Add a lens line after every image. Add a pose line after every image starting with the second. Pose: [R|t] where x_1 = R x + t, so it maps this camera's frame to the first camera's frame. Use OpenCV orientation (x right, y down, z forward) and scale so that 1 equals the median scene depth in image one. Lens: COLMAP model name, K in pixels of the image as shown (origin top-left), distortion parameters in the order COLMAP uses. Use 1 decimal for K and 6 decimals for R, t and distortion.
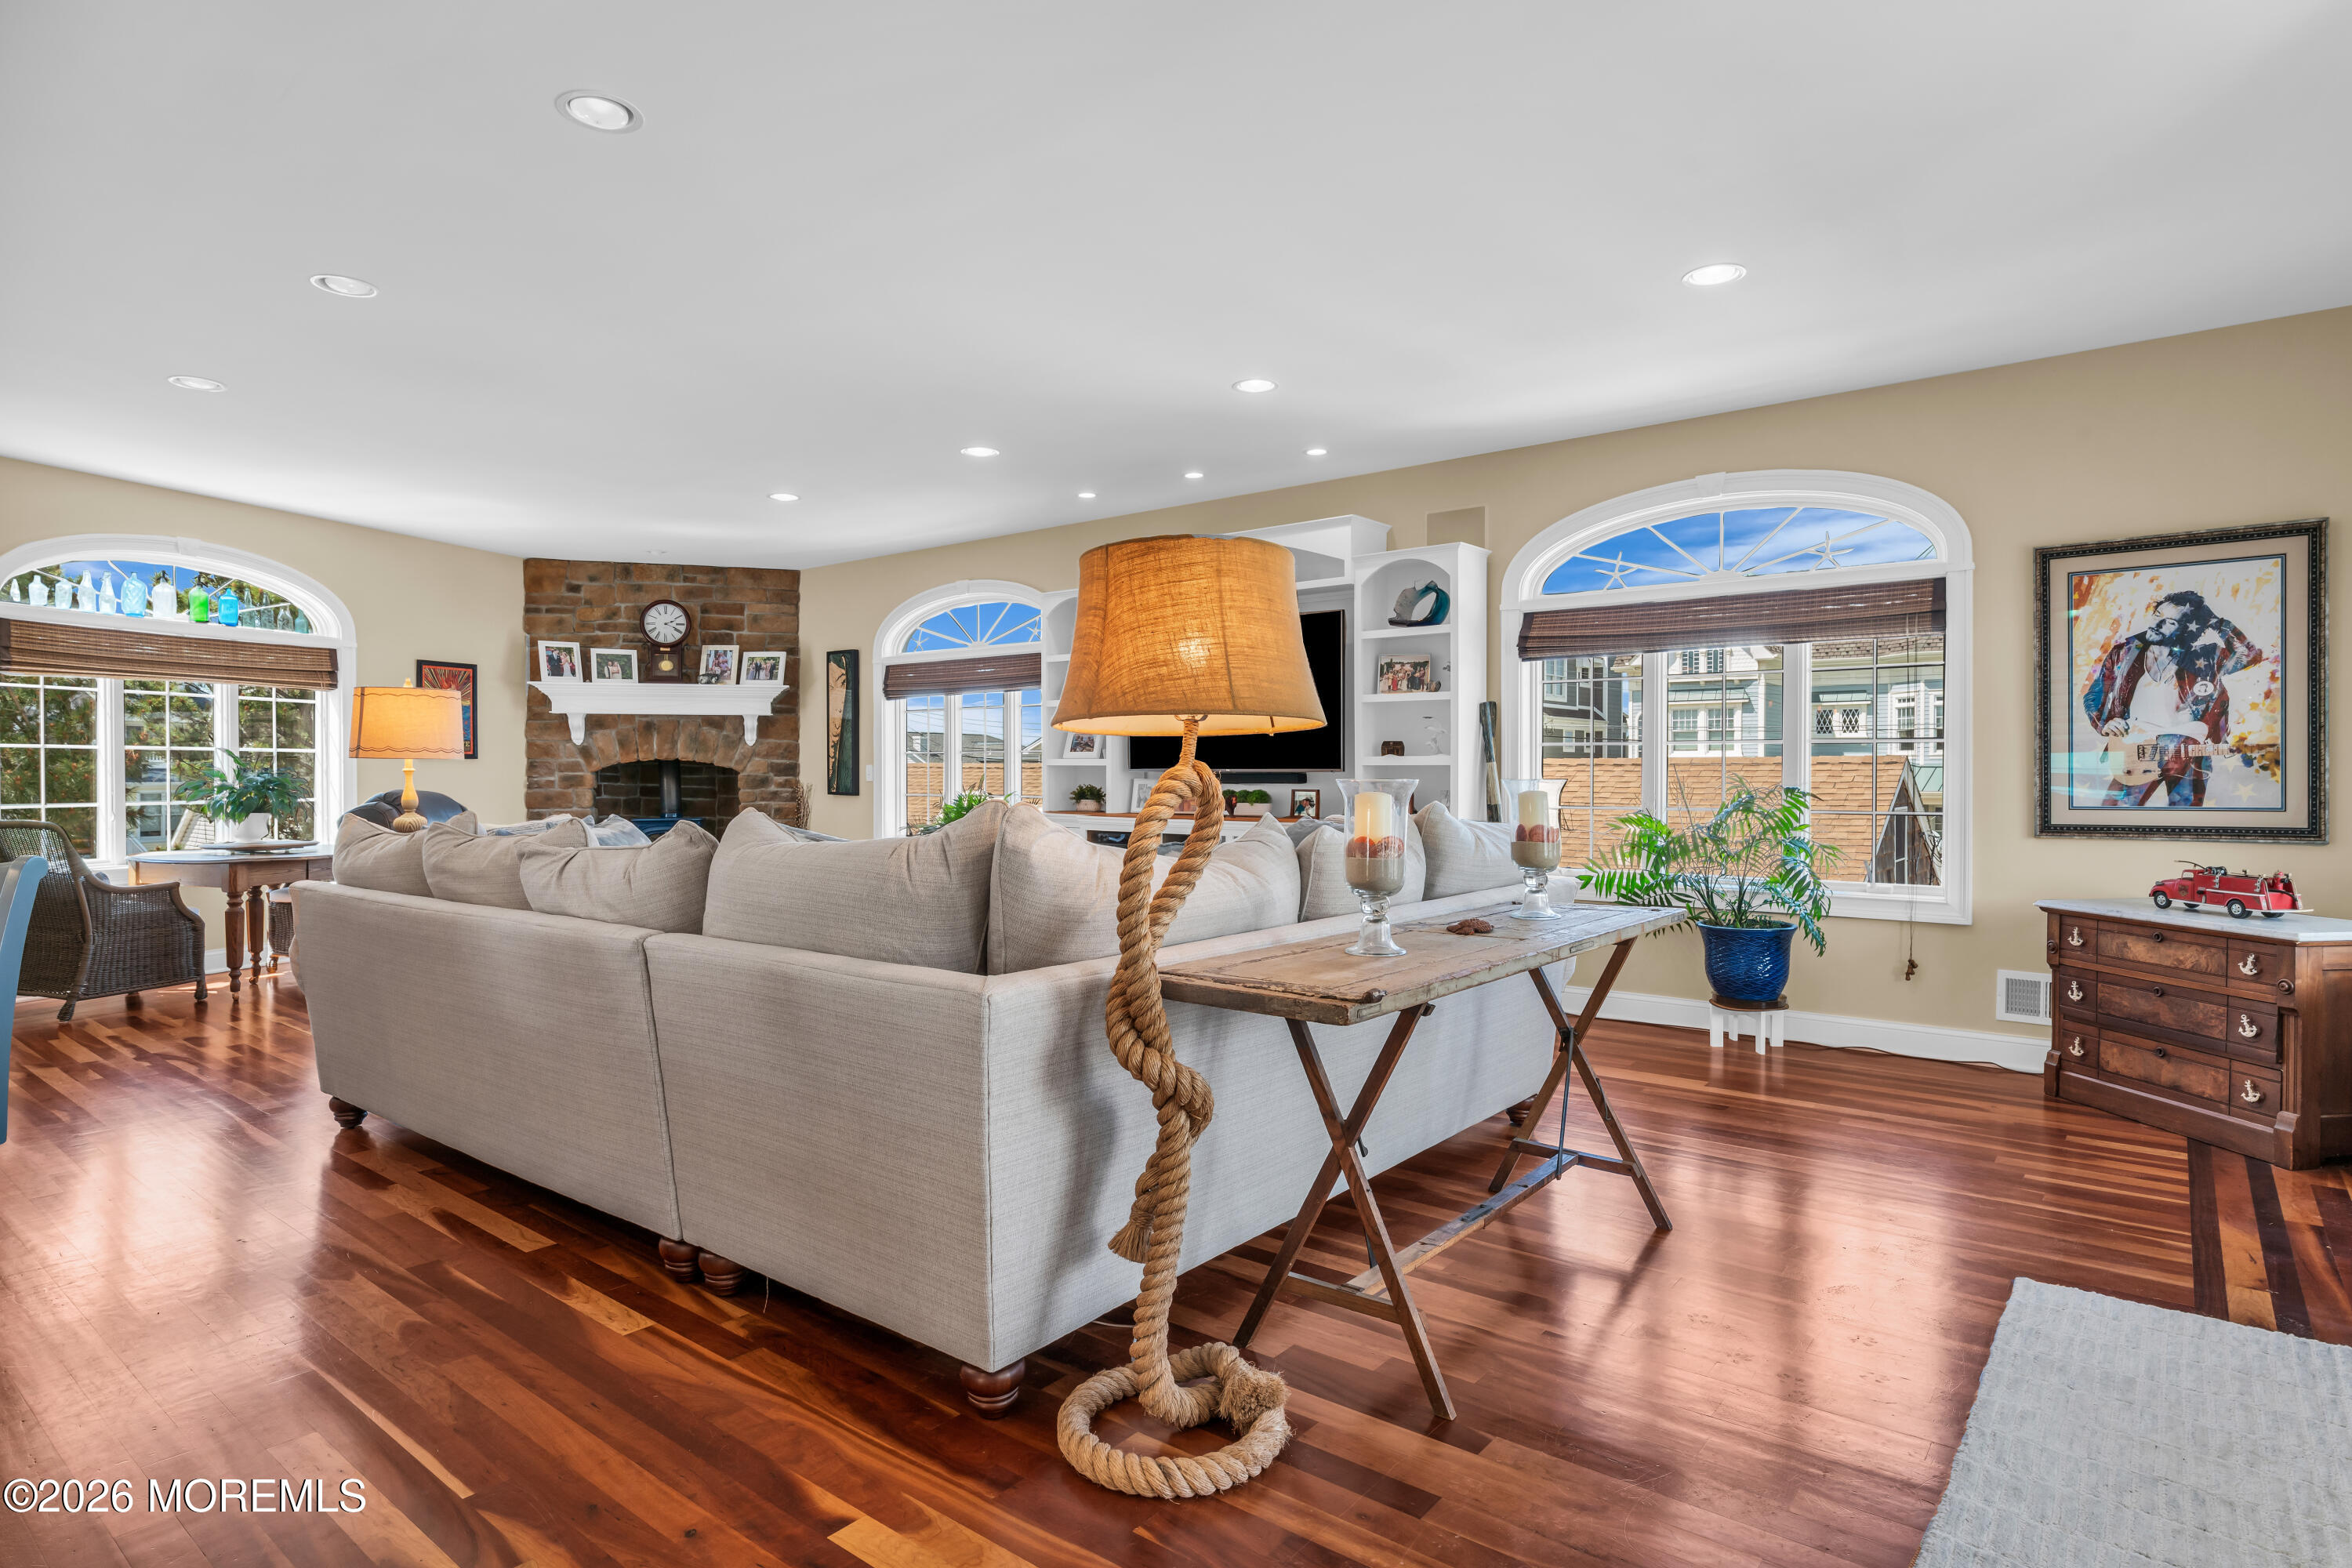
lens RADIAL K [[1213.7, 0, 1179.6], [0, 1213.7, 768.4], [0, 0, 1]] dist [0.001606, 0.000184]
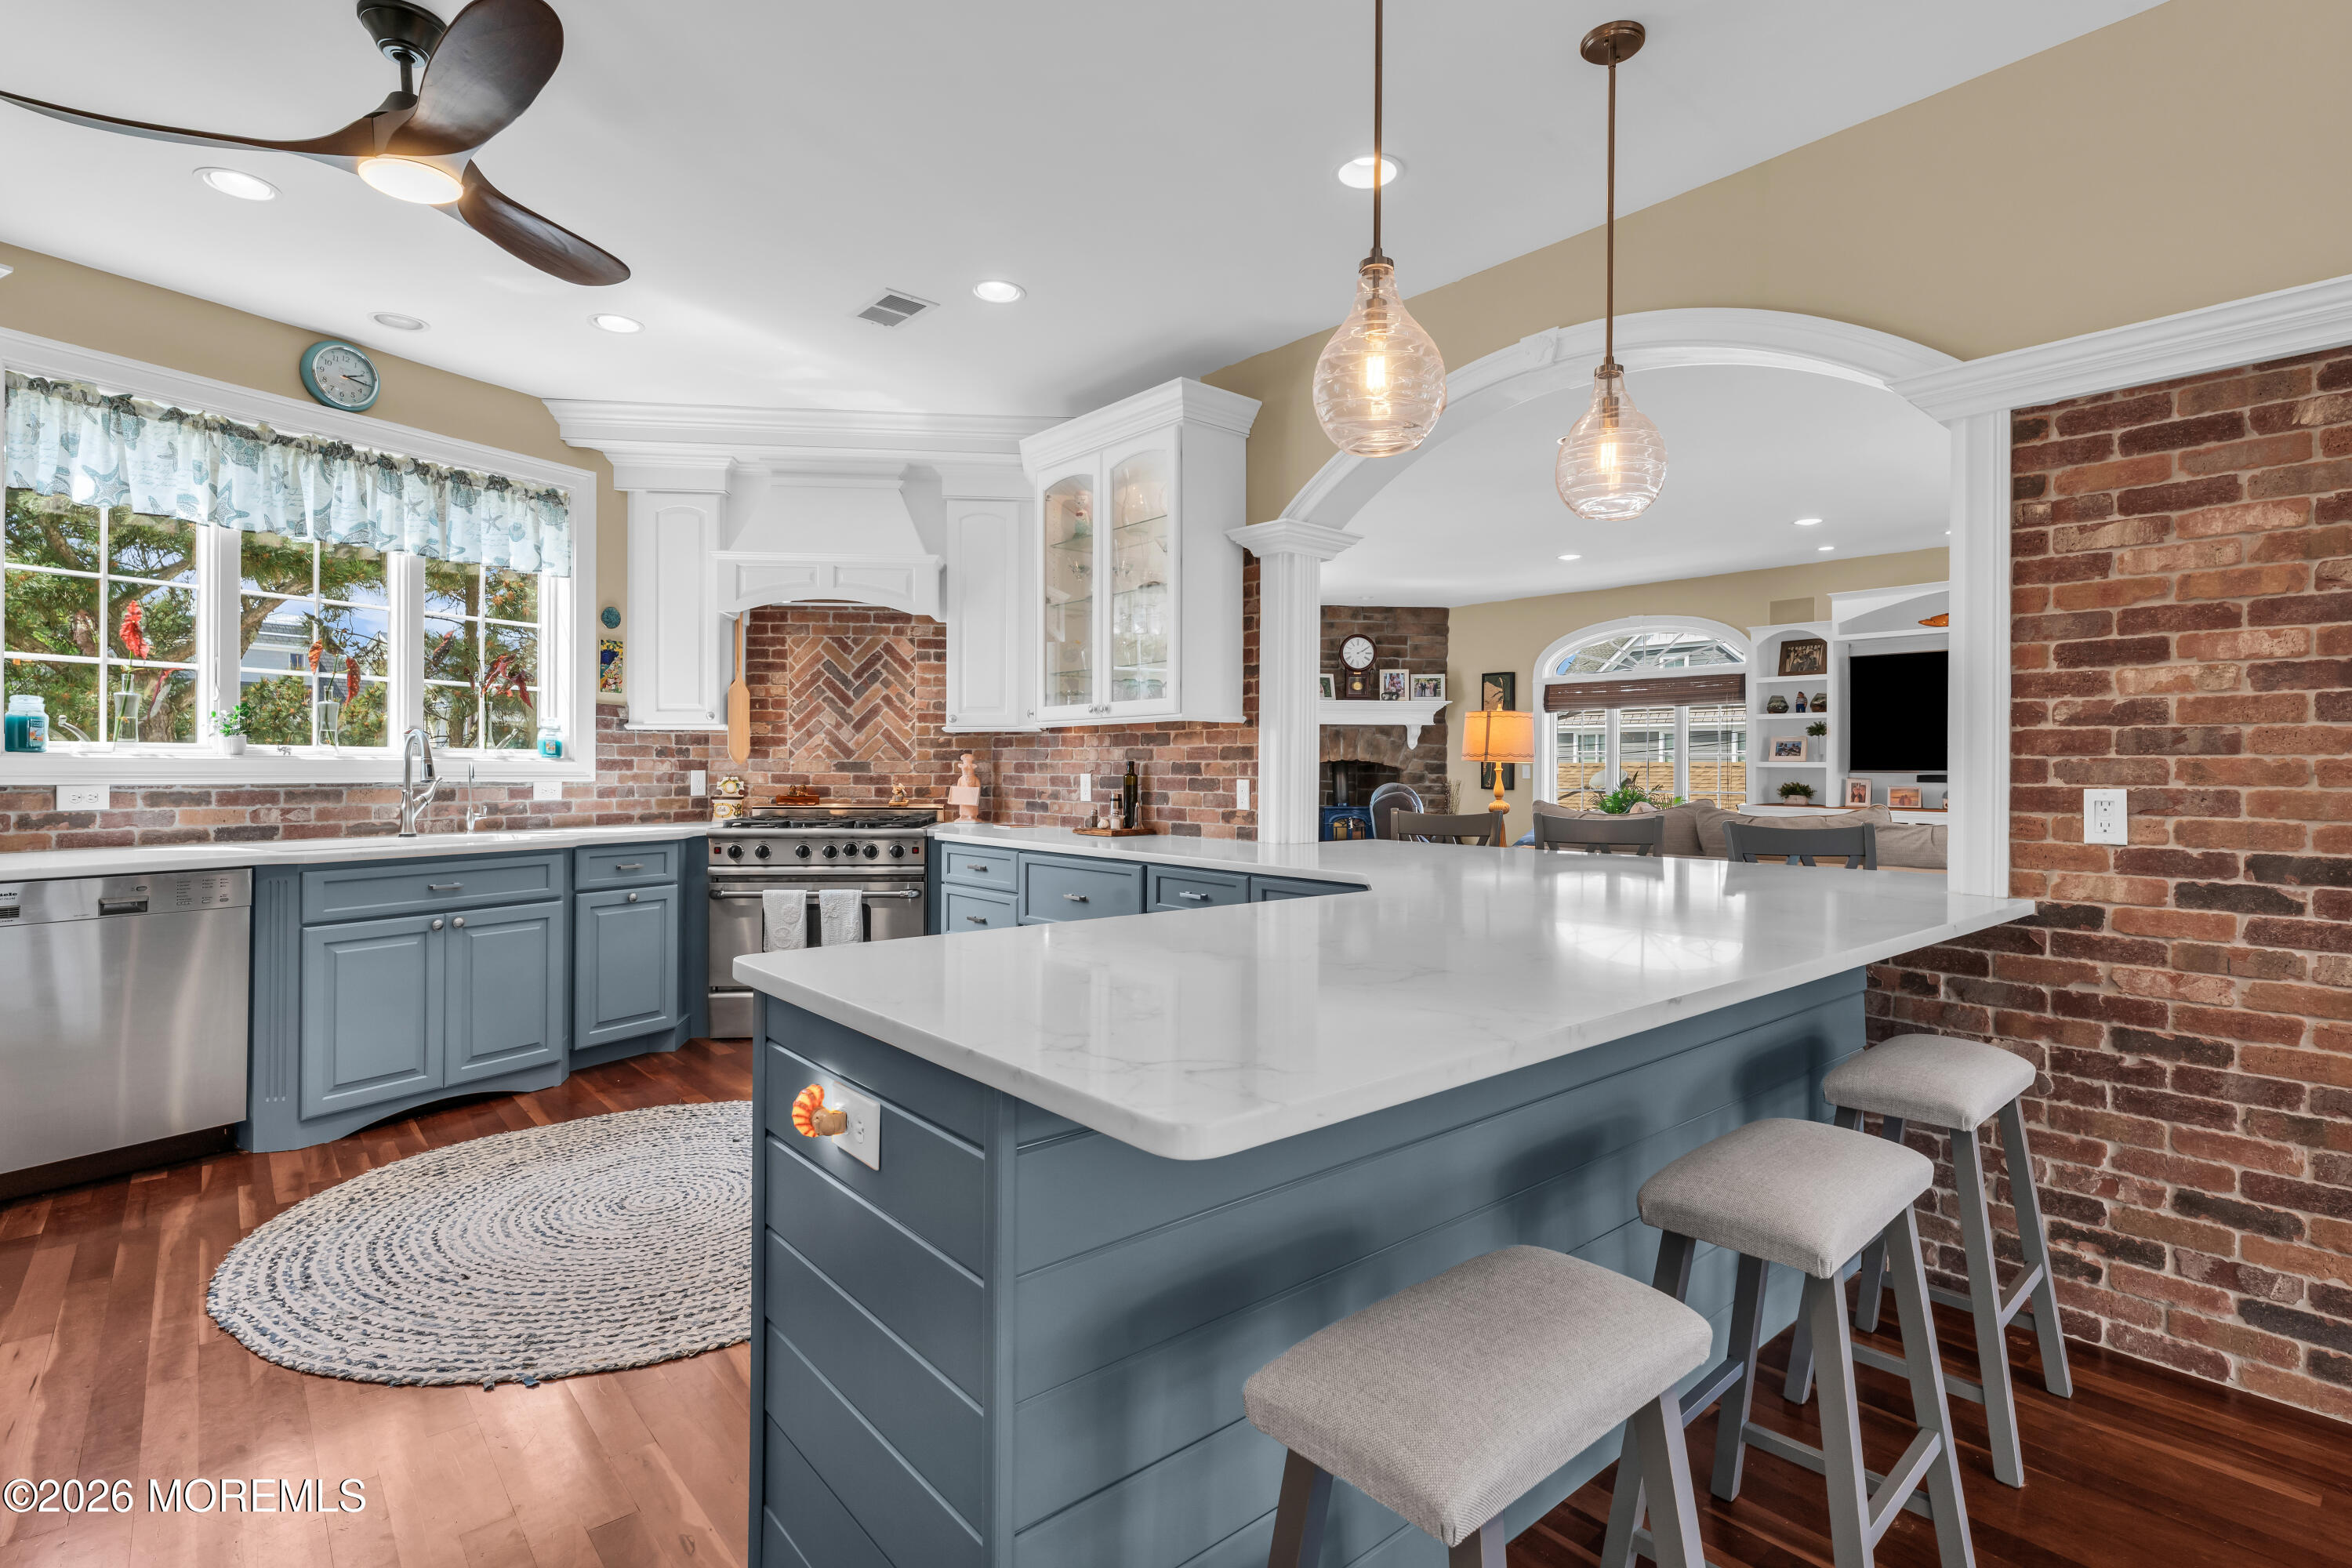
lens RADIAL K [[1125.2, 0, 1179.7], [0, 1125.2, 769.2], [0, 0, 1]] dist [-0.001879, -0.000113]
pose [[0.982139, 0.006354, -0.188049, -0.389800], [-0.006190, 0.999980, 0.001458, 0.001449], [0.188055, -0.000268, 0.982158, -0.190706]]
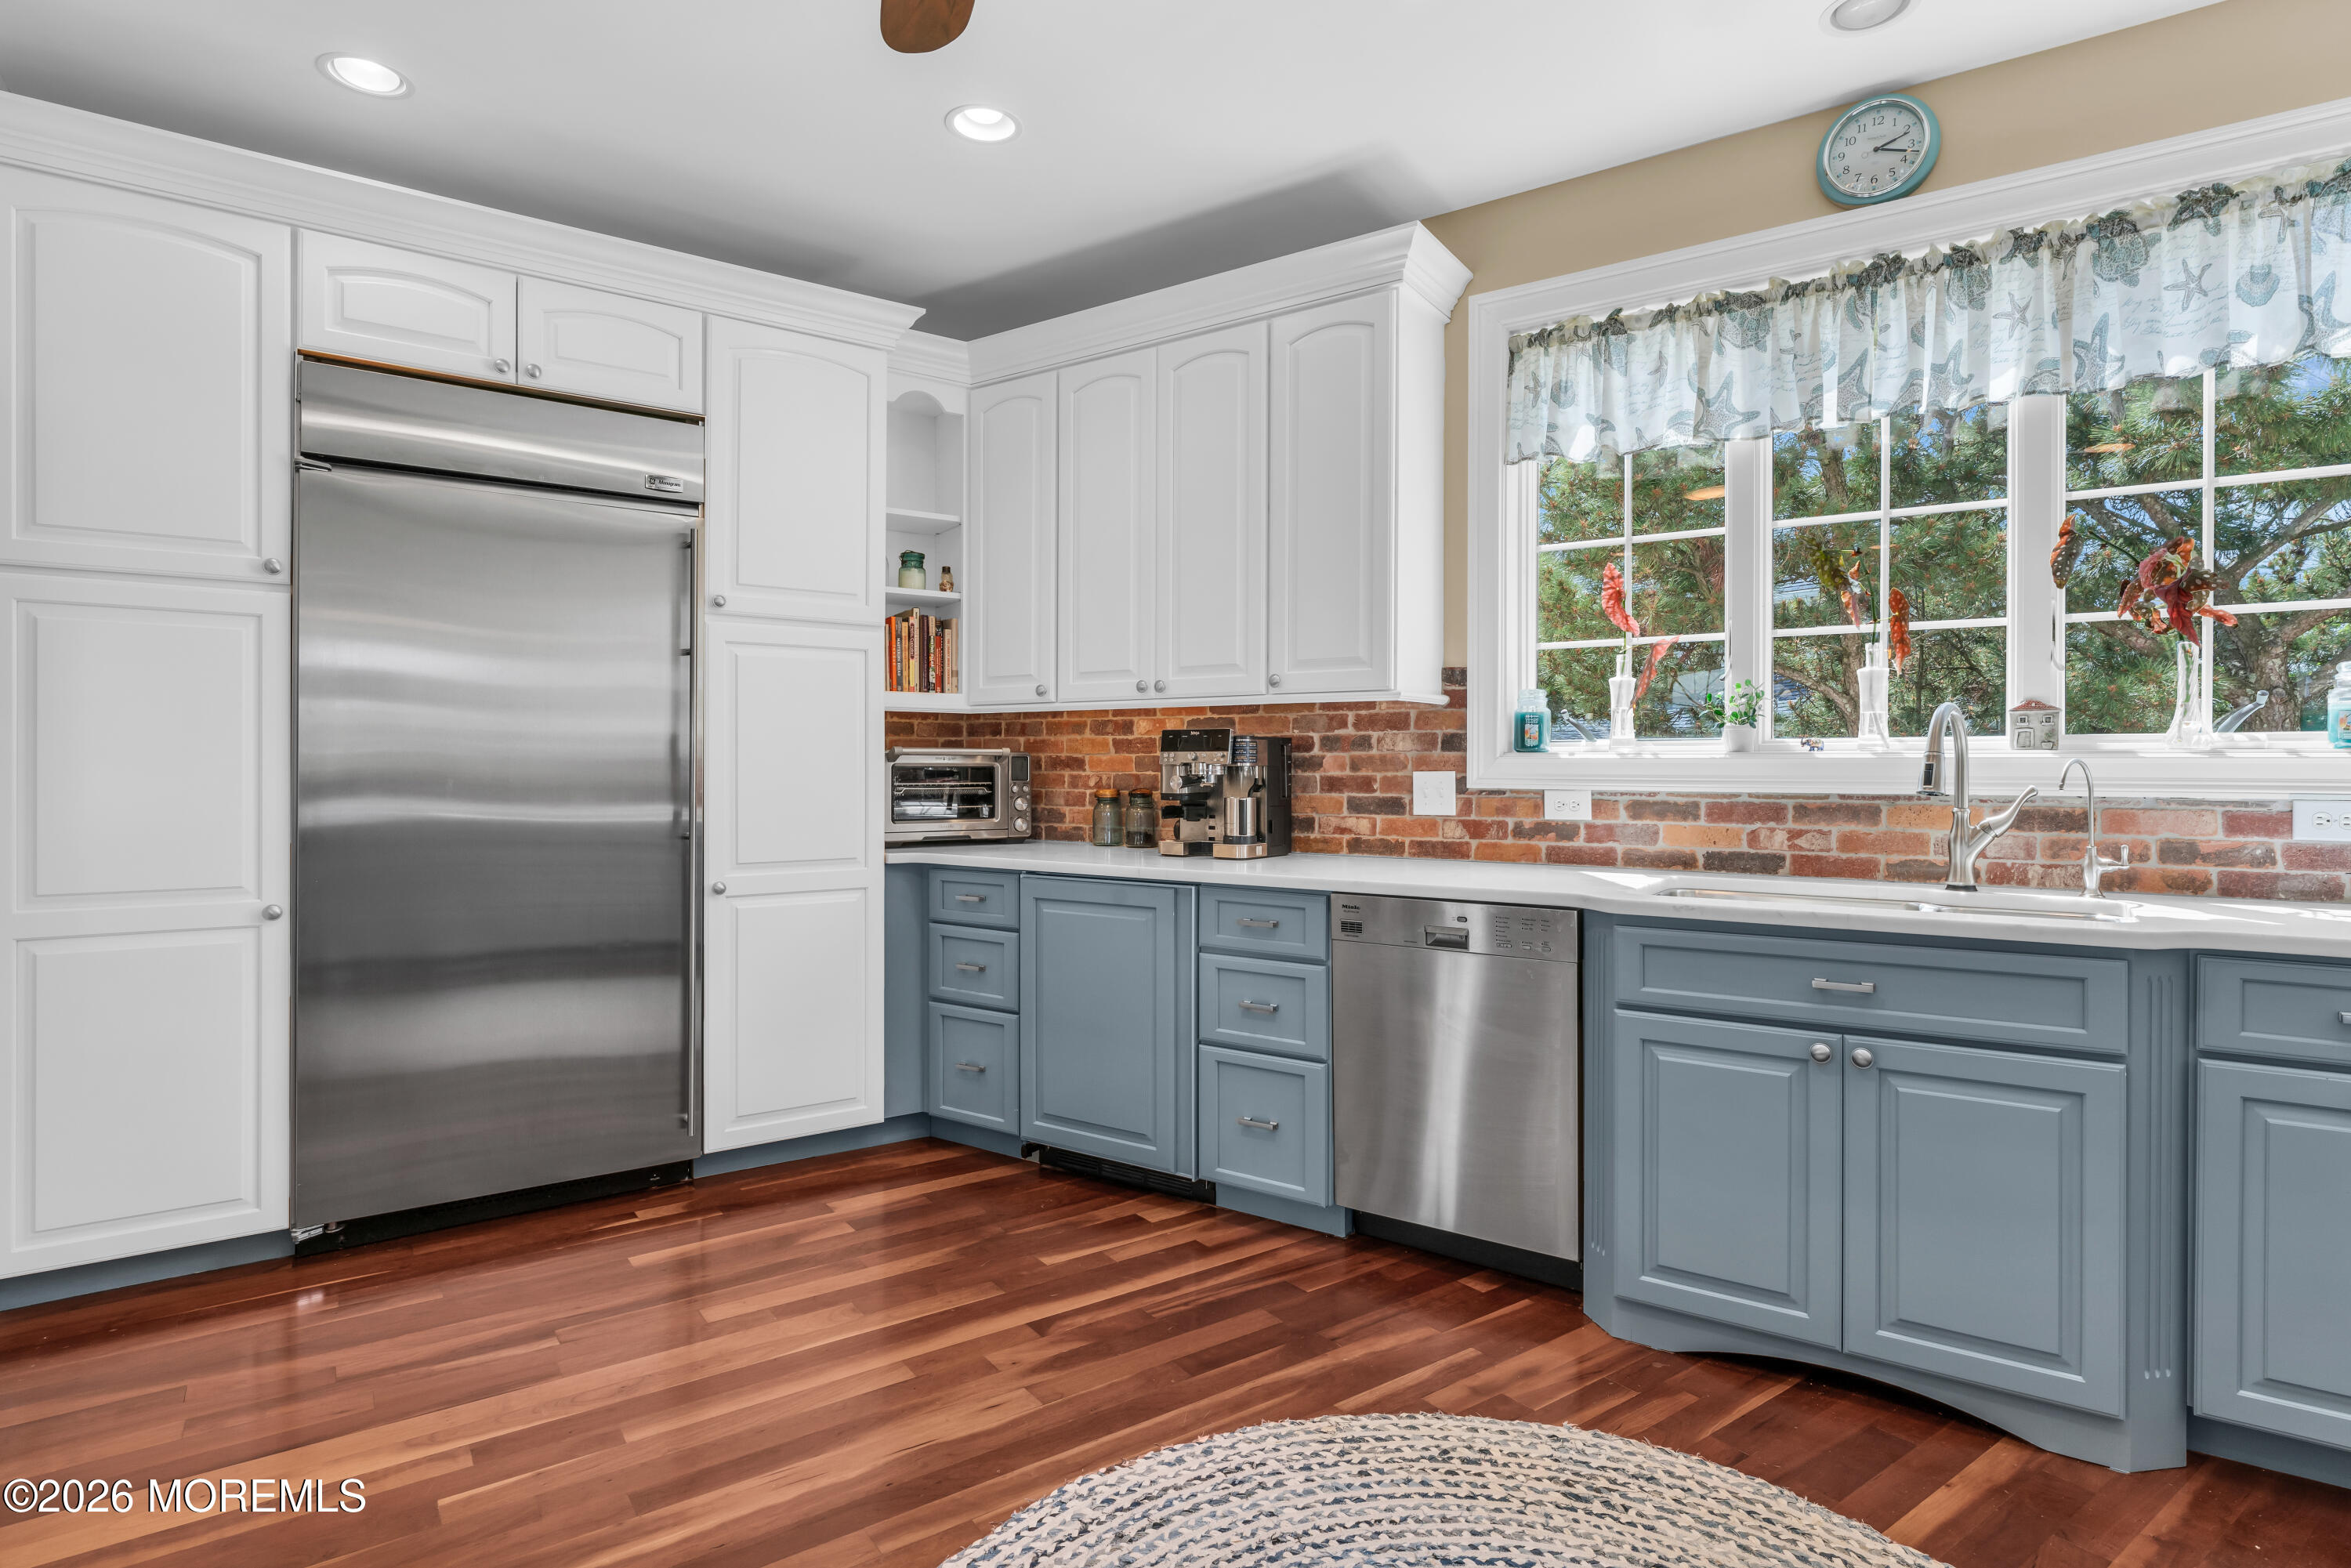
lens RADIAL K [[1213.2, 0, 1181.3], [0, 1213.2, 766.5], [0, 0, 1]] dist [0.001606, 0.000184]
pose [[-0.272041, 0.001118, -0.962285, -0.460185], [-0.001496, 0.999998, 0.001584, 0.002475], [0.962285, 0.001870, -0.272039, 0.100938]]
